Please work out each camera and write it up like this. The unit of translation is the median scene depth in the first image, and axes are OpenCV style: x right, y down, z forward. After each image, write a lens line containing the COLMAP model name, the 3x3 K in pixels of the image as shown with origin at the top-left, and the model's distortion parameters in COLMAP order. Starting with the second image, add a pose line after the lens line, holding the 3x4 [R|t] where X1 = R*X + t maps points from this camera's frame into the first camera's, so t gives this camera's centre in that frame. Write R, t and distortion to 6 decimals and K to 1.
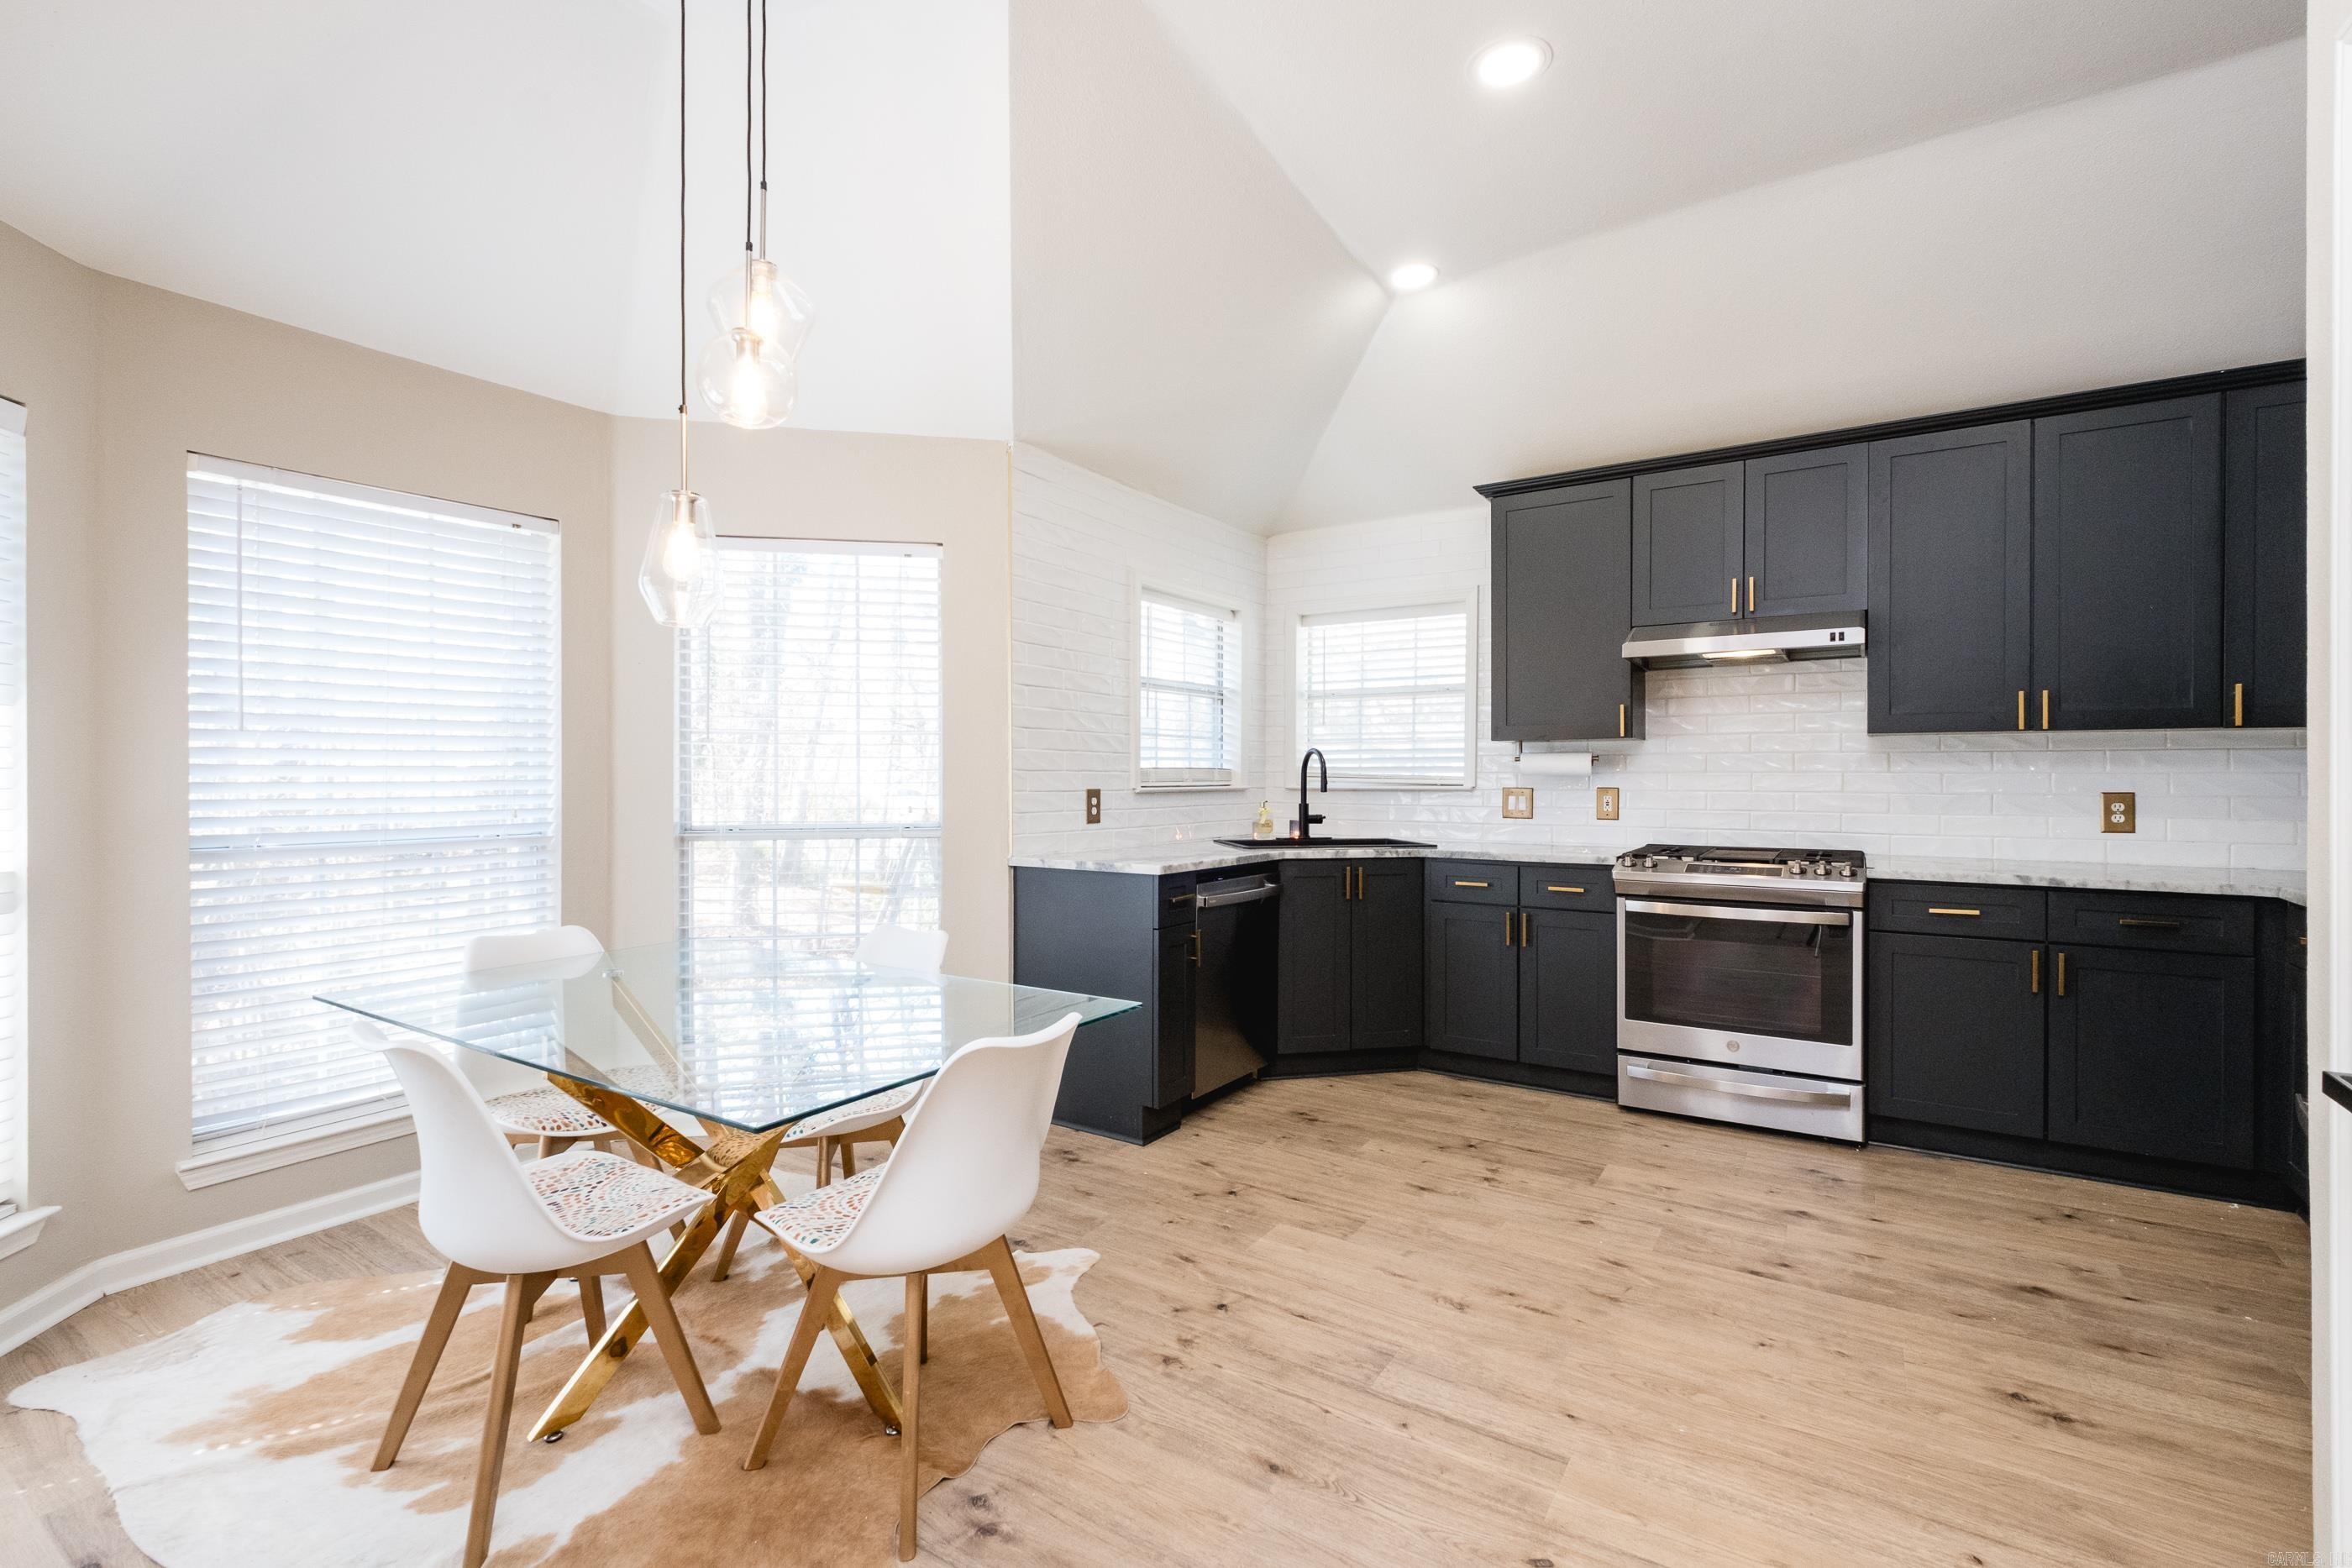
lens RADIAL K [[1018.8, 0, 1176.8], [0, 1018.8, 755.2], [0, 0, 1]] dist [0.006523, -0.004104]
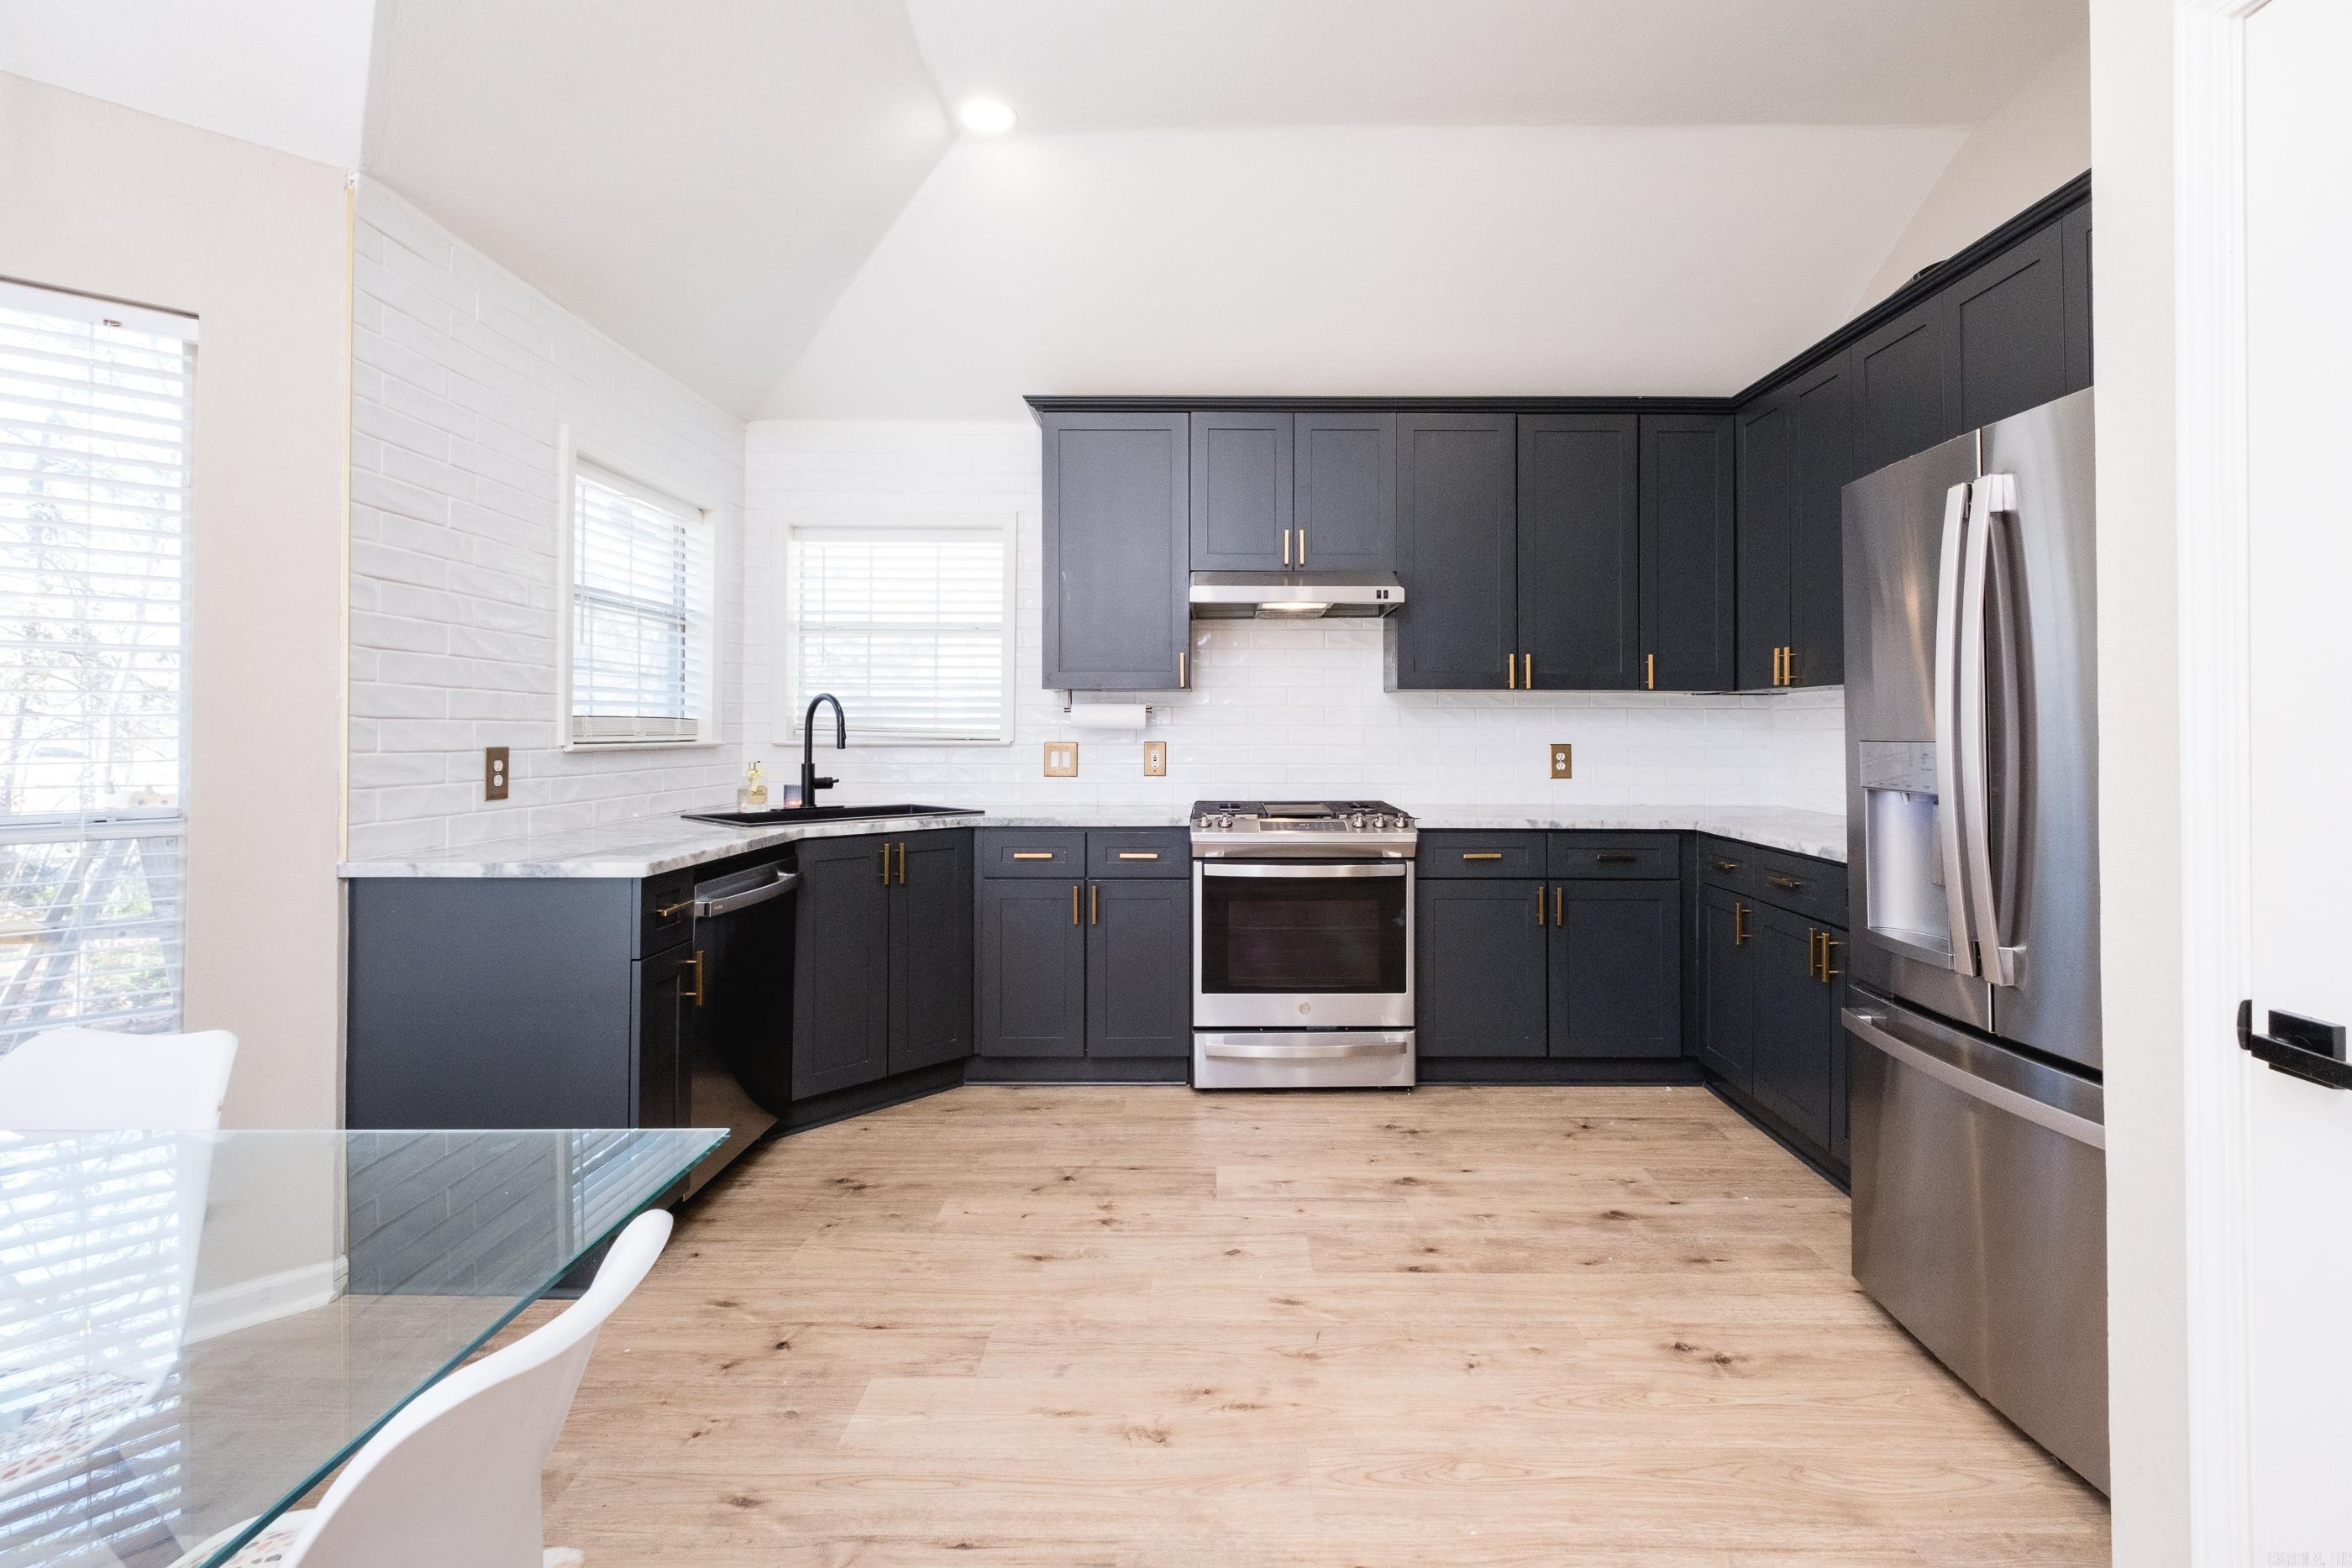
lens RADIAL K [[1018.8, 0, 1182.4], [0, 1018.8, 712.7], [0, 0, 1]] dist [0.006523, -0.004104]
pose [[0.837988, 0.011713, 0.545563, -0.081467], [-0.013573, 0.999908, -0.000620, 0.006413], [-0.545520, -0.006885, 0.838069, 0.244621]]
